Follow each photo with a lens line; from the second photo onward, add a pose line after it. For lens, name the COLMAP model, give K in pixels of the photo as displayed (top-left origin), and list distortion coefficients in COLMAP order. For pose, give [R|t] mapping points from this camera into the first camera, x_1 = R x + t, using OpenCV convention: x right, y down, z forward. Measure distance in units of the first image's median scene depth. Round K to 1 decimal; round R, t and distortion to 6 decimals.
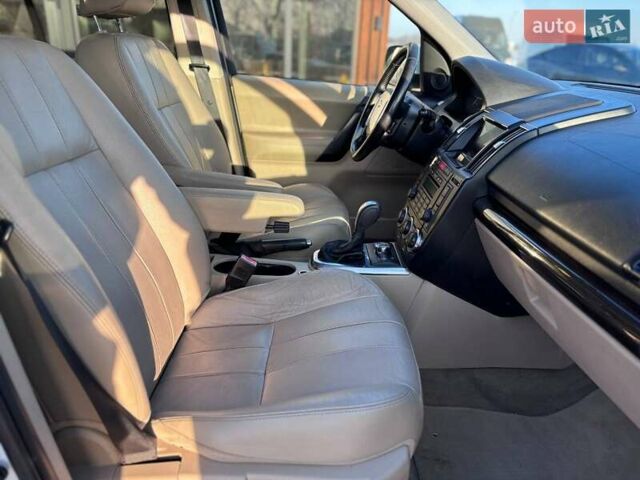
lens RADIAL K [[485.8, 0, 318.0], [0, 485.8, 239.5], [0, 0, 1]] dist [0.032804, -0.029057]
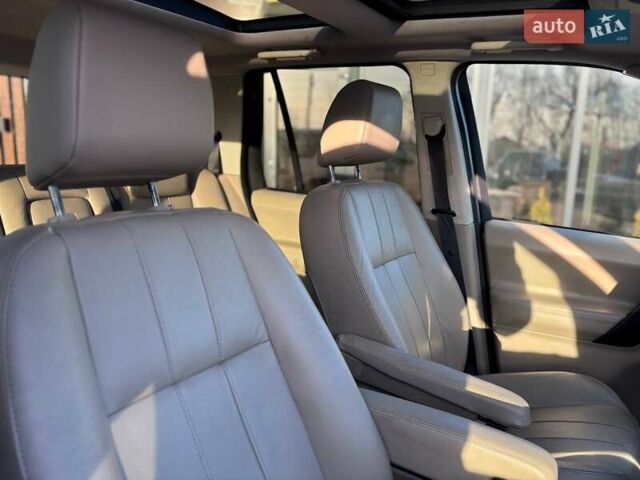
lens RADIAL K [[459.4, 0, 309.8], [0, 459.4, 238.9], [0, 0, 1]] dist [0.004404, -0.006402]
pose [[0.837668, 0.076076, -0.540856, 0.000024], [-0.183742, 0.971786, -0.147885, -0.129726], [0.514346, 0.223257, 0.828012, 0.198062]]
